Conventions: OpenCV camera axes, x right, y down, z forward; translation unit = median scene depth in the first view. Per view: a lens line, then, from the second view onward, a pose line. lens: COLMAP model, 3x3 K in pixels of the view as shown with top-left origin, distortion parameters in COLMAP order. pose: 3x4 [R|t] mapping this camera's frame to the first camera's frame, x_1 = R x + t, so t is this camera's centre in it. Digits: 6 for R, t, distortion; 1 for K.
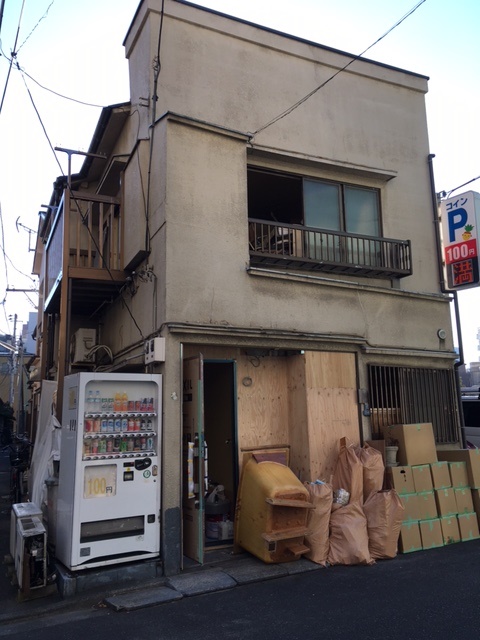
lens RADIAL K [[543.3, 0, 241.7], [0, 543.3, 314.5], [0, 0, 1]] dist [0.083198, -0.090401]
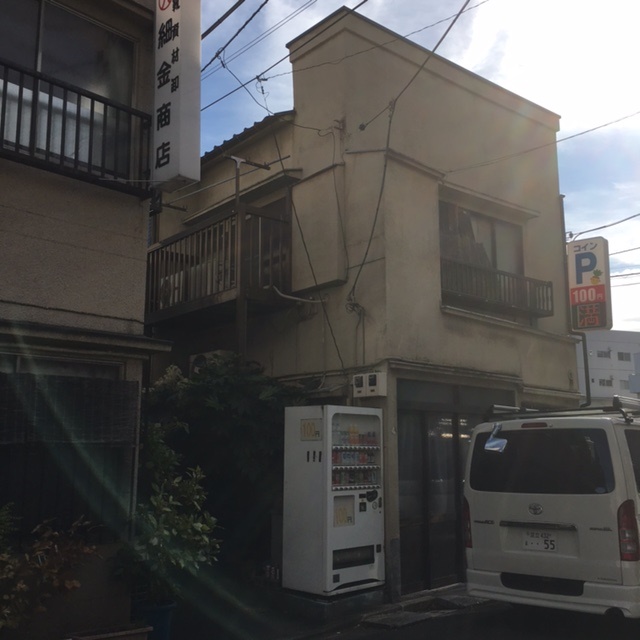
lens RADIAL K [[734.8, 0, 326.2], [0, 734.8, 317.6], [0, 0, 1]] dist [0.069643, 0.000000]
pose [[0.965430, 0.063563, 0.252792, -0.590614], [-0.063360, 0.997951, -0.008955, -0.041106], [-0.252843, -0.007372, 0.967479, -0.297994]]
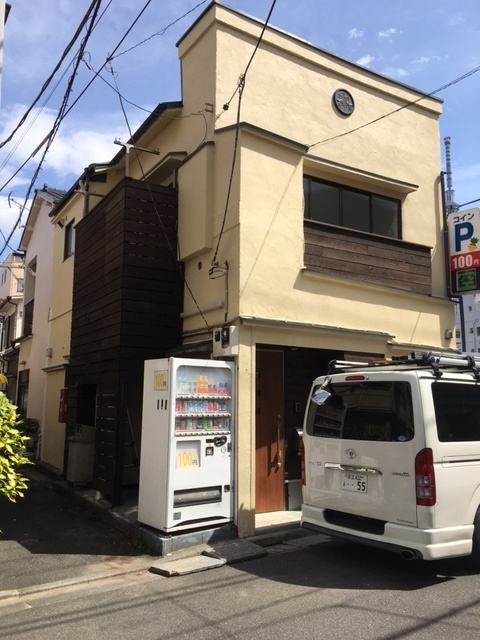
lens RADIAL K [[543.3, 0, 235.8], [0, 543.3, 313.5], [0, 0, 1]] dist [0.083198, -0.090401]
pose [[0.993040, 0.048020, 0.107542, -0.262382], [-0.051453, 0.998243, 0.029379, -0.022572], [-0.105942, -0.034708, 0.993766, -0.105621]]
